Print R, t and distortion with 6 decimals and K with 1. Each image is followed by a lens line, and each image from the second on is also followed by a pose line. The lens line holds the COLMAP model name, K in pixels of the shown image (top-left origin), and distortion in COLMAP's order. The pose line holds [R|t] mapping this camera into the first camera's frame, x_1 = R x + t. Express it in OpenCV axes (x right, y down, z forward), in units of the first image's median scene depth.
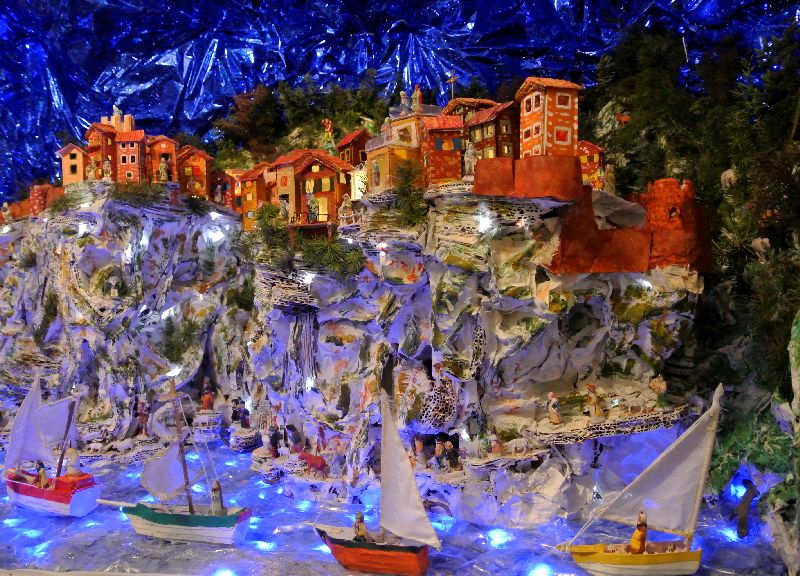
lens RADIAL K [[676.3, 0, 376.3], [0, 676.3, 288.0], [0, 0, 1]] dist [-0.063036, 0.011808]
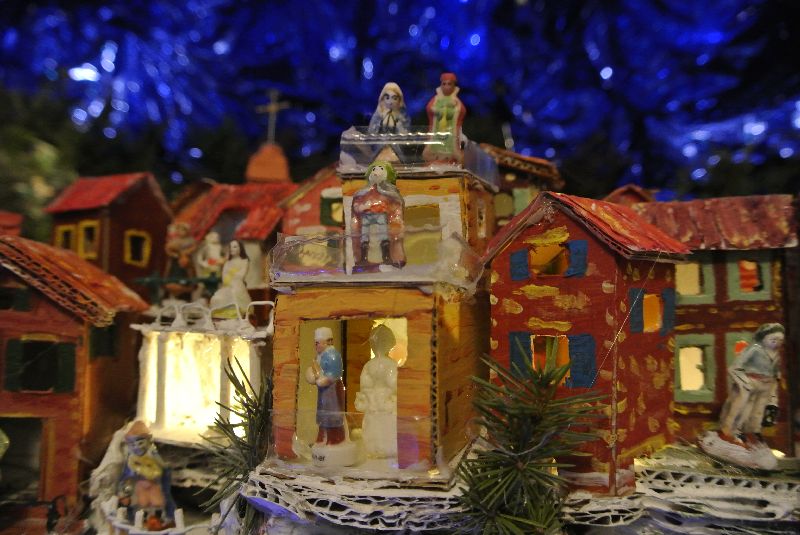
lens RADIAL K [[588.8, 0, 403.9], [0, 588.8, 273.4], [0, 0, 1]] dist [-0.060946, -0.001467]
pose [[0.799883, 0.087494, 0.593744, -0.101350], [-0.030941, 0.994013, -0.104794, -0.183124], [-0.599358, 0.065452, 0.797801, 0.798098]]
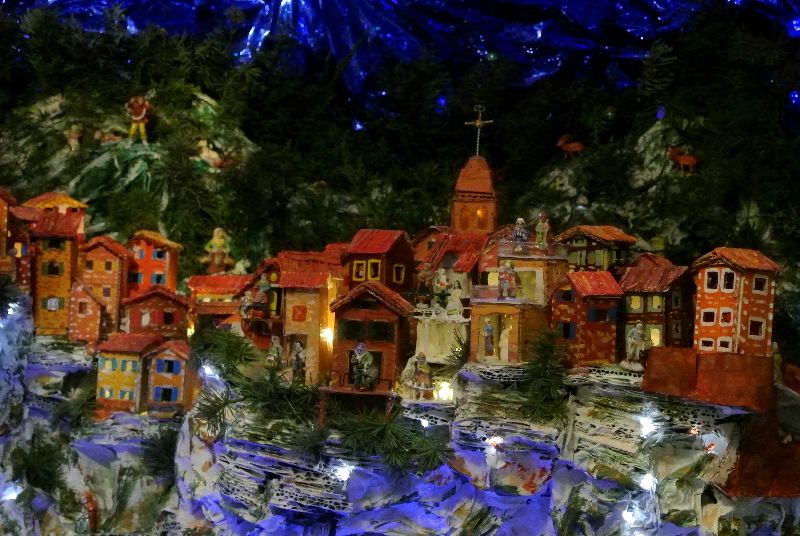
lens RADIAL K [[2129.3, 0, 404.7], [0, 2129.3, 265.7], [0, 0, 1]] dist [0.037264, 0.000000]
pose [[0.929576, 0.071407, 0.361648, -0.875801], [-0.060282, 0.997299, -0.041970, -0.141545], [-0.363668, 0.017213, 0.931370, -1.030923]]
